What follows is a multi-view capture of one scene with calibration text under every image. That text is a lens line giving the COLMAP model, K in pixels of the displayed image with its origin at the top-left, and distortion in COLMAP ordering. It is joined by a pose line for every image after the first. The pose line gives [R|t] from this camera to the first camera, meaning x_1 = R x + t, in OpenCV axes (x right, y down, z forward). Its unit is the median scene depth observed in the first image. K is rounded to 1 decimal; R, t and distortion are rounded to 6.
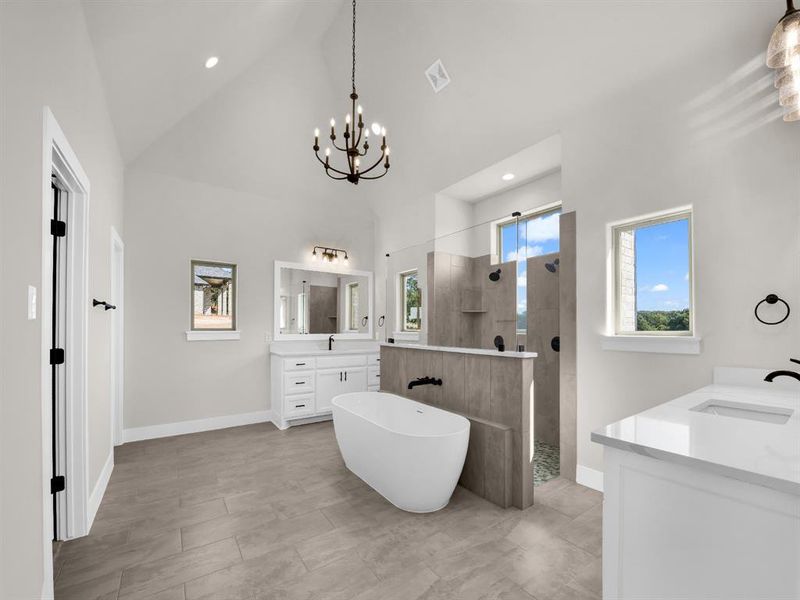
lens RADIAL K [[330.6, 0, 398.7], [0, 330.6, 324.8], [0, 0, 1]] dist [-0.023344, -0.000088]
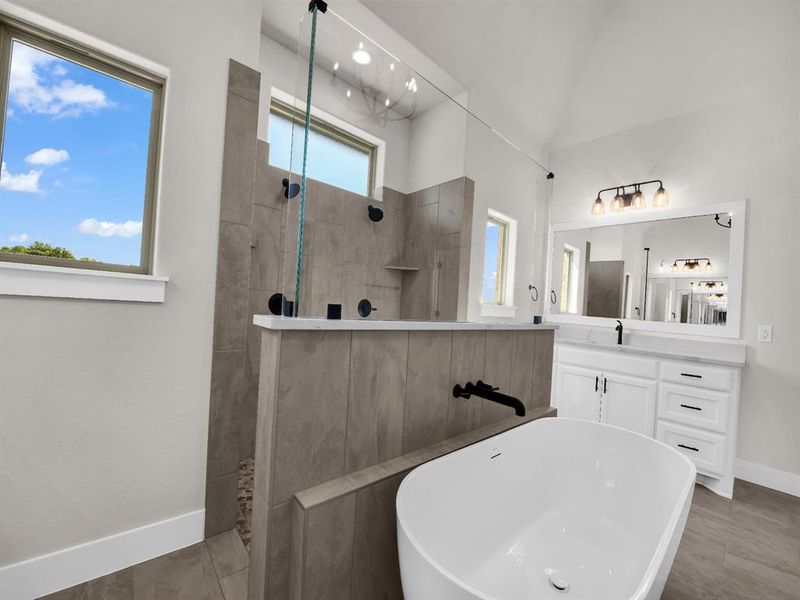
lens RADIAL K [[320.5, 0, 402.3], [0, 320.5, 301.5], [0, 0, 1]] dist [-0.023739, -0.000310]
pose [[-0.114272, -0.006667, 0.993427, -0.382918], [-0.077964, 0.996954, -0.002277, 0.041816], [-0.990386, -0.077712, -0.114444, 1.171913]]
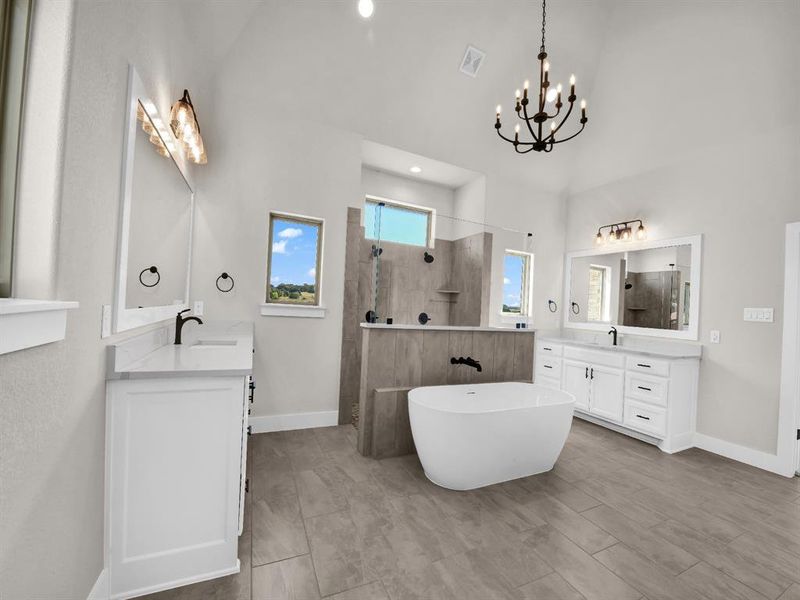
lens RADIAL K [[320.5, 0, 402.3], [0, 320.5, 301.5], [0, 0, 1]] dist [-0.023739, -0.000310]
pose [[0.171482, 0.019085, 0.985002, -0.896842], [-0.063380, 0.997955, -0.008302, 0.008474], [-0.983146, -0.061005, 0.172341, 1.019979]]
